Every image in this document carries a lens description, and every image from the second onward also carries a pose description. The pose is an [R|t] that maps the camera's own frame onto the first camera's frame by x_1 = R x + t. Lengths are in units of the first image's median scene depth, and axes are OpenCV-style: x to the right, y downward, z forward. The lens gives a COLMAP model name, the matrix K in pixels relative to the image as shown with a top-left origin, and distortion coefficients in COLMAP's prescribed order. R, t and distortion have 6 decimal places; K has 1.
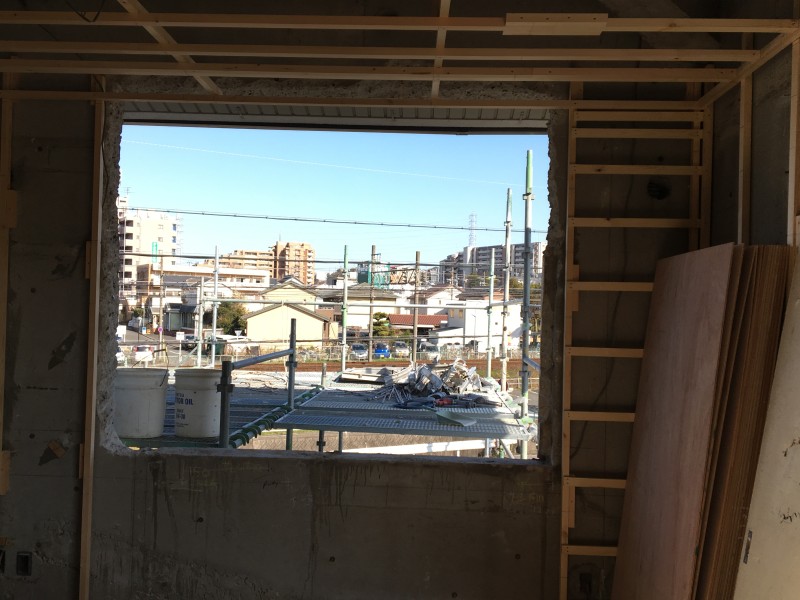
lens RADIAL K [[783.5, 0, 400.0], [0, 783.5, 300.0], [0, 0, 1]] dist [0.111972, -0.192850]
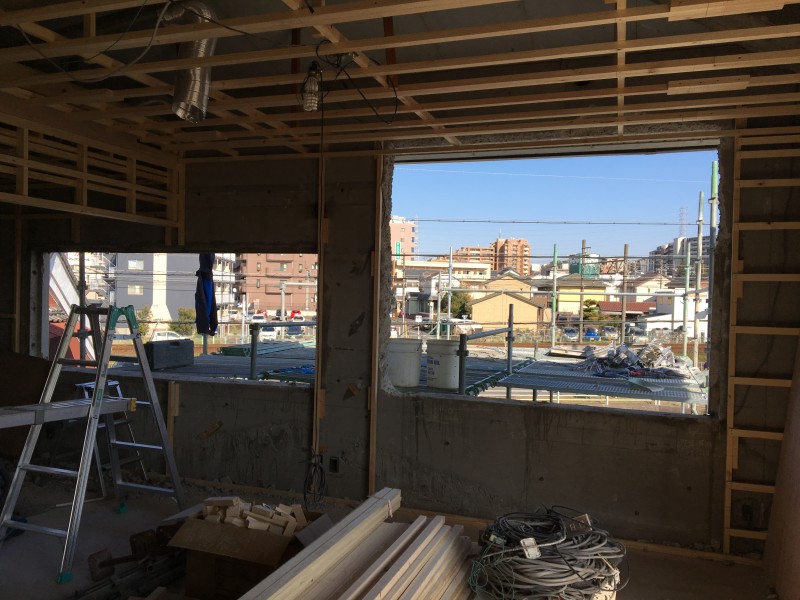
lens RADIAL K [[683.0, 0, 389.1], [0, 683.0, 304.4], [0, 0, 1]] dist [0.088770, -0.156192]
pose [[0.951897, 0.001875, -0.306414, 0.027750], [0.004966, 0.999756, 0.021545, -0.001399], [0.306379, -0.022030, 0.951655, -0.206855]]
